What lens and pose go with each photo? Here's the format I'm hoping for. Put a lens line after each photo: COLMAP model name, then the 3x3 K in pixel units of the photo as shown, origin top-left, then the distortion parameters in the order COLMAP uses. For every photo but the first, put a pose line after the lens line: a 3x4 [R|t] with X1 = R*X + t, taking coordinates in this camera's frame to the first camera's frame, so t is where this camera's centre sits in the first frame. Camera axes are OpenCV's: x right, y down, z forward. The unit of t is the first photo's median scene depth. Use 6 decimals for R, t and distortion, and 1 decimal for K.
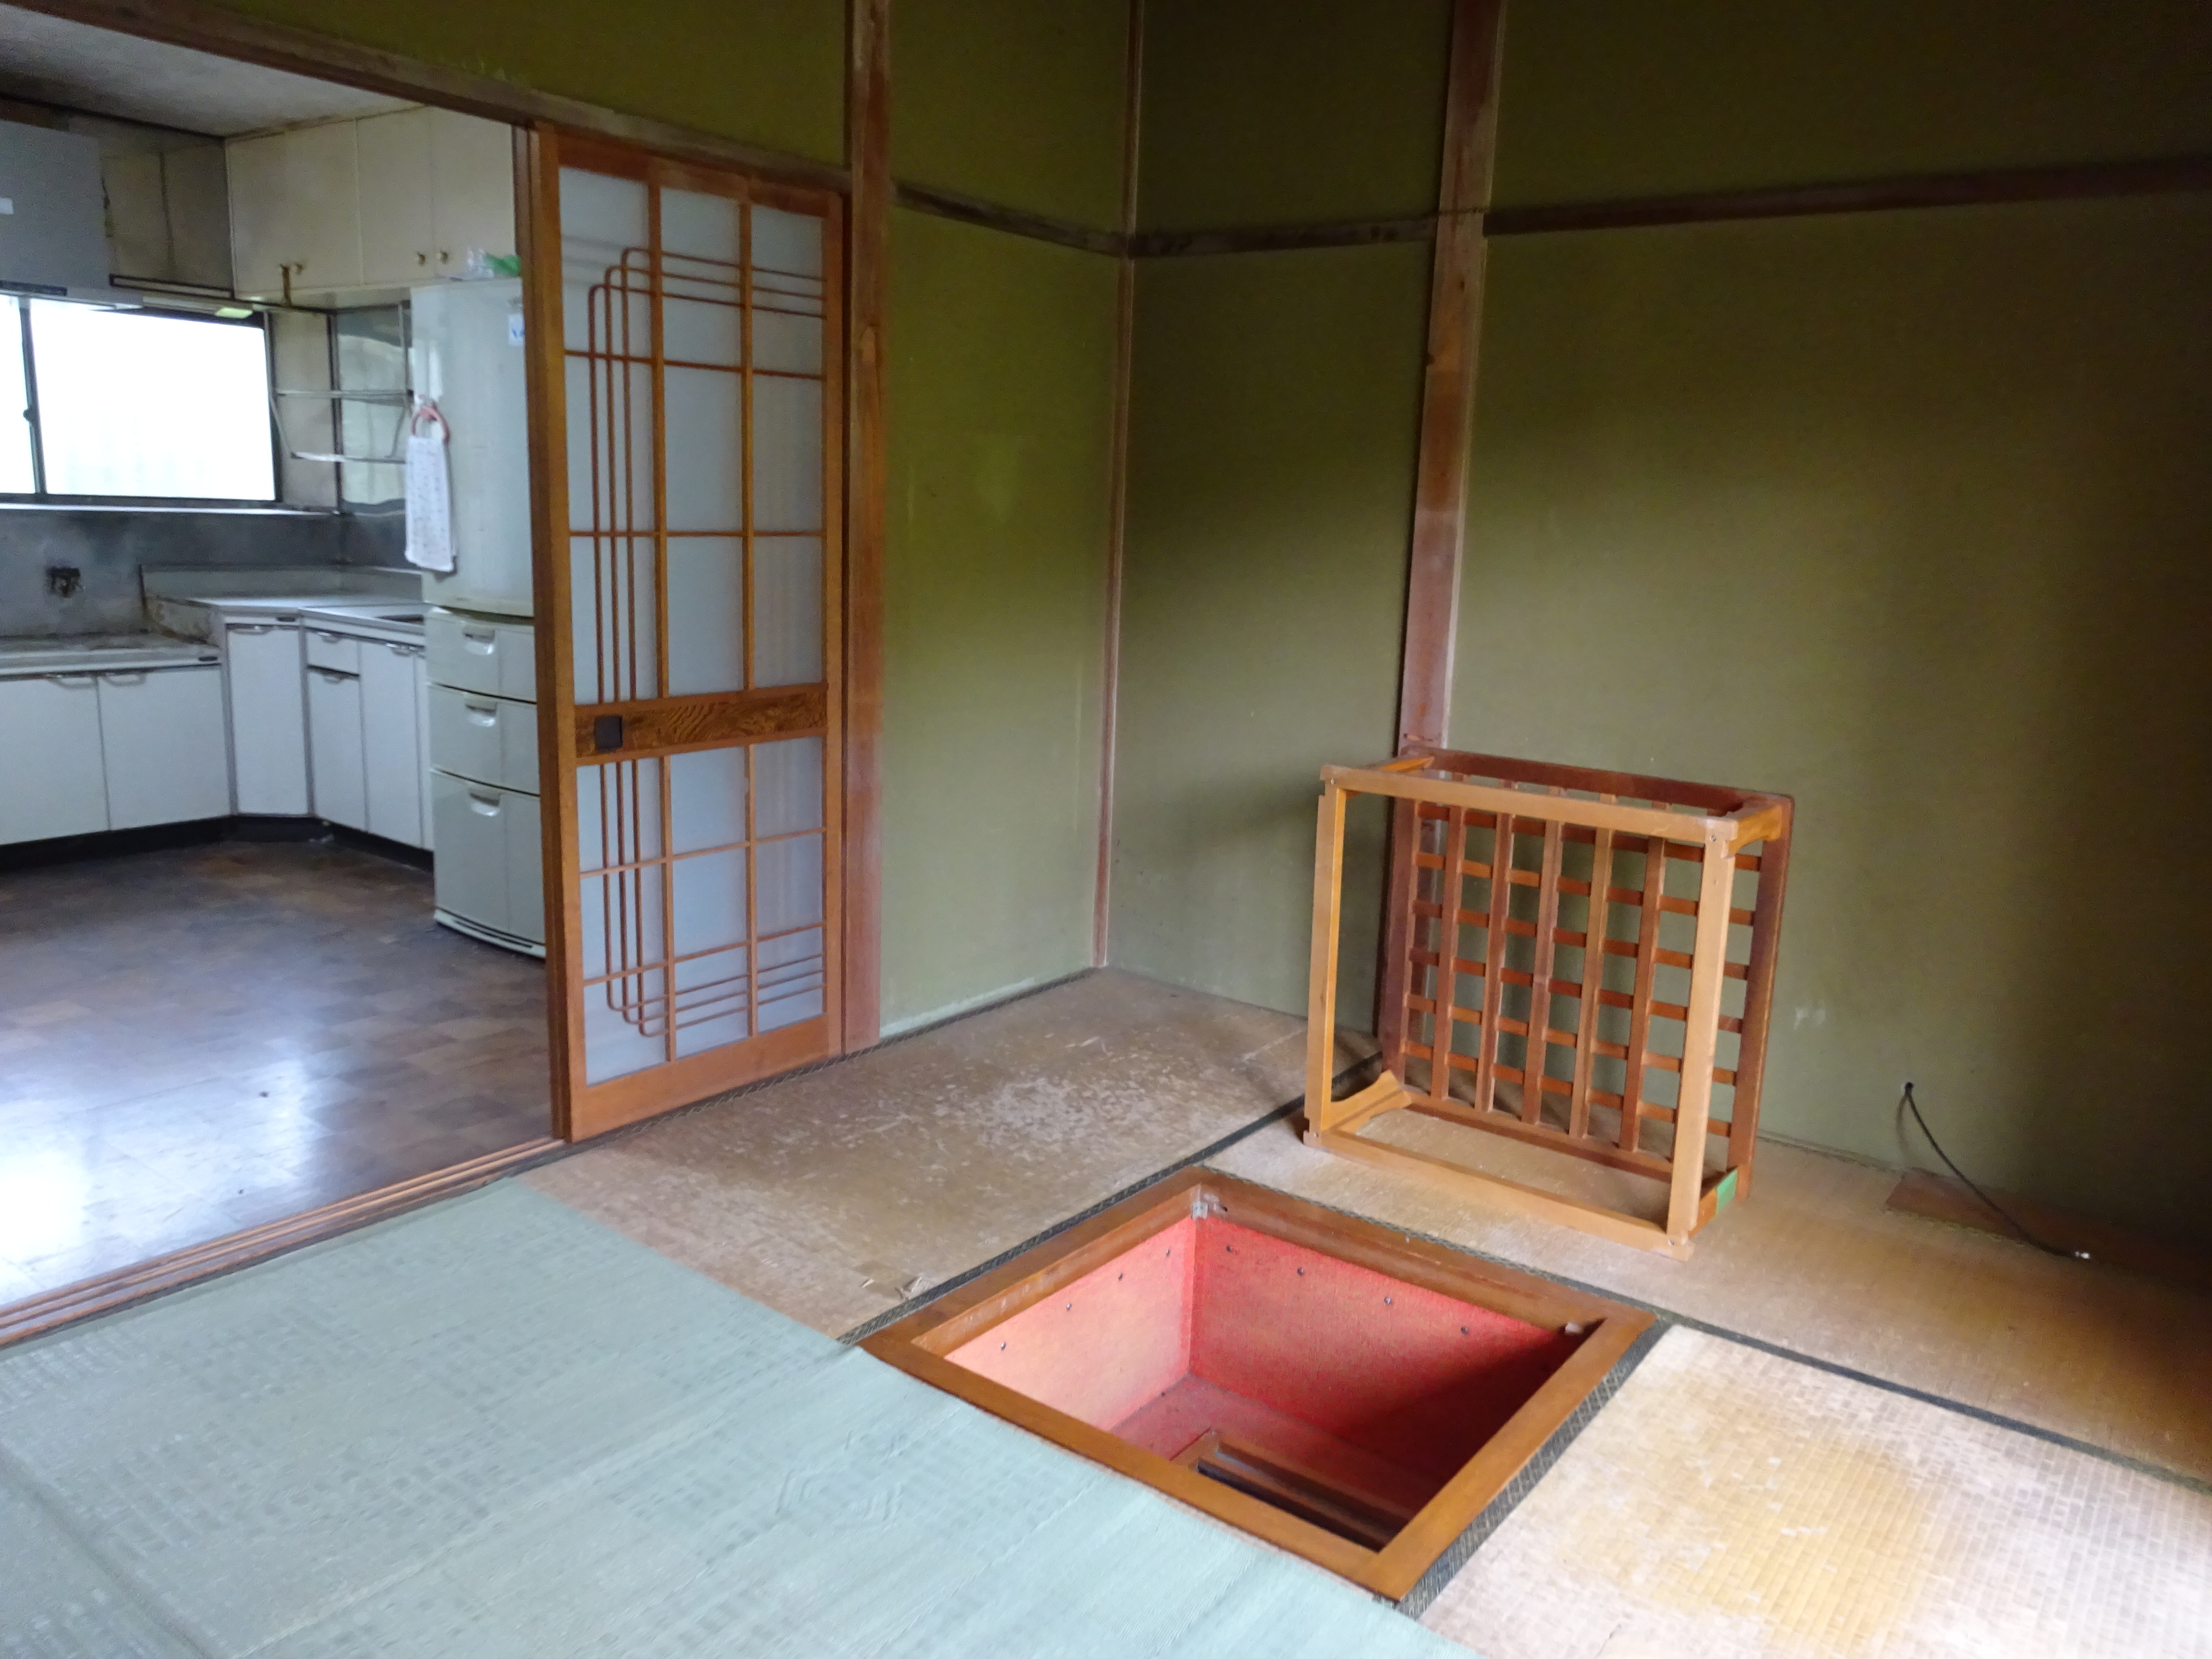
lens RADIAL K [[1622.8, 0, 1106.0], [0, 1622.8, 829.5], [0, 0, 1]] dist [0.005986, 0.003913]
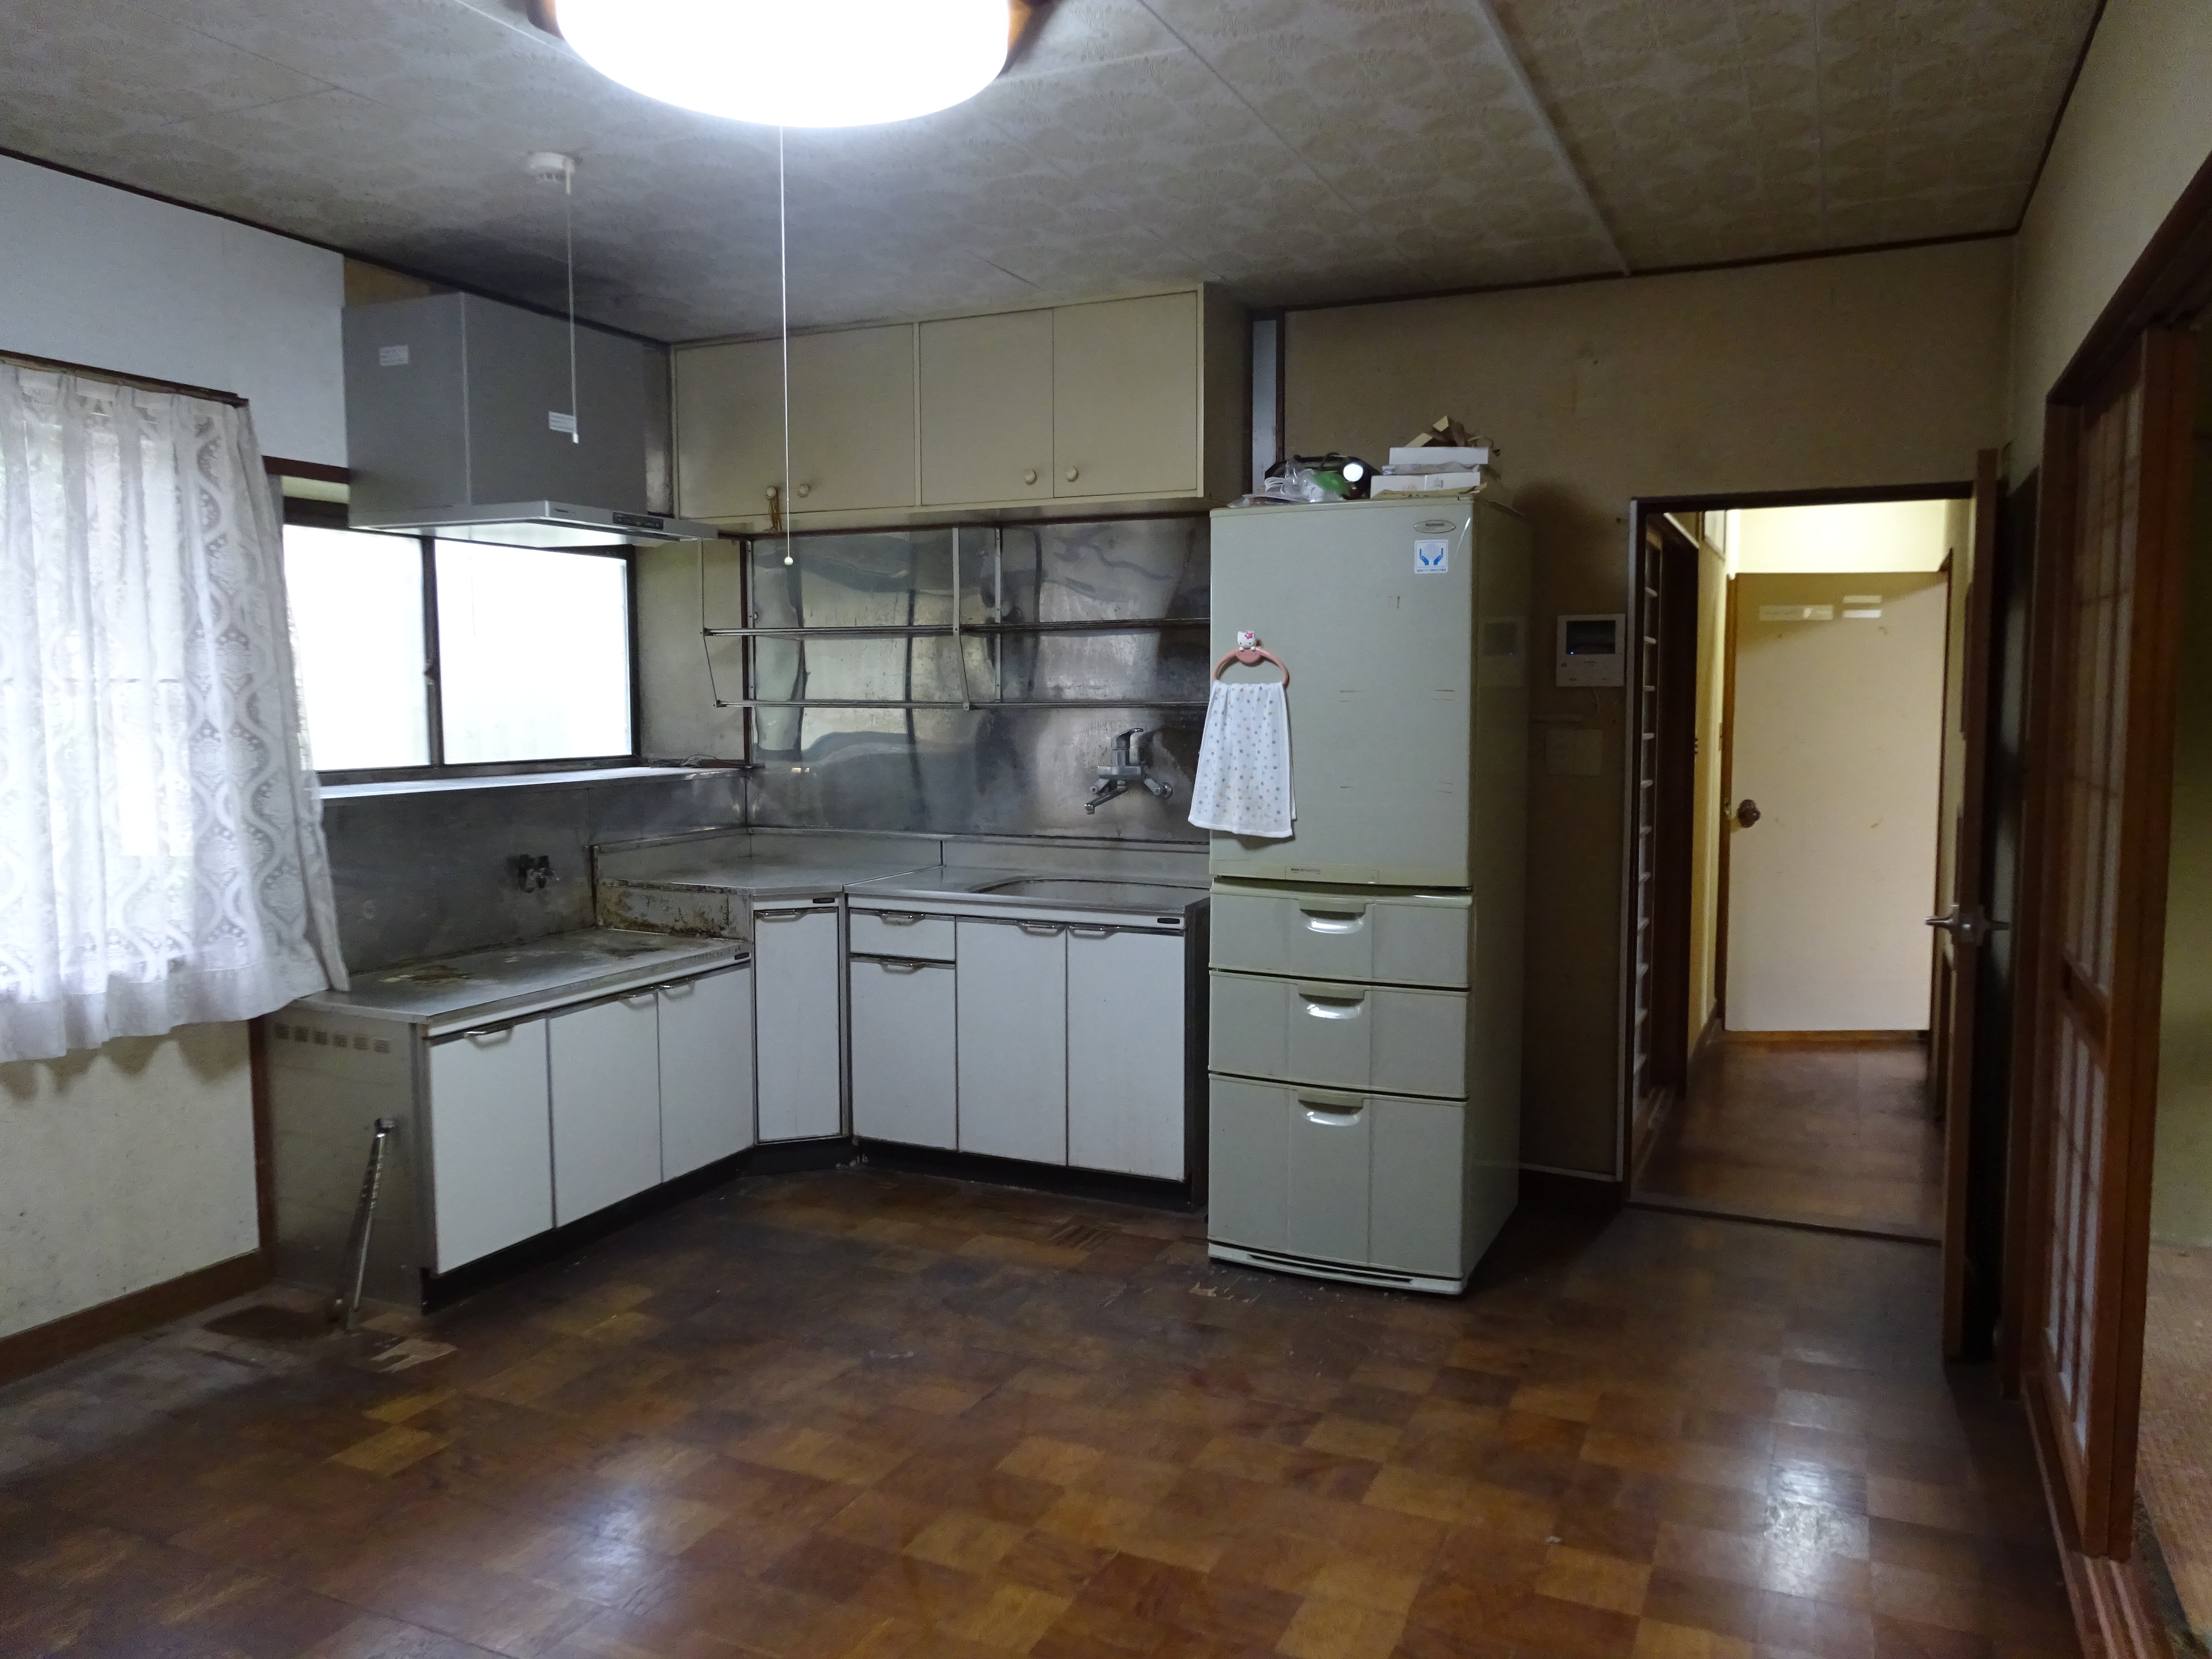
lens RADIAL K [[1622.8, 0, 1106.0], [0, 1622.8, 829.5], [0, 0, 1]] dist [0.005986, 0.003913]
pose [[0.974863, -0.061421, 0.214172, -0.540110], [0.085208, 0.990956, -0.103659, -0.067127], [-0.205868, 0.119303, 0.971280, 0.162856]]
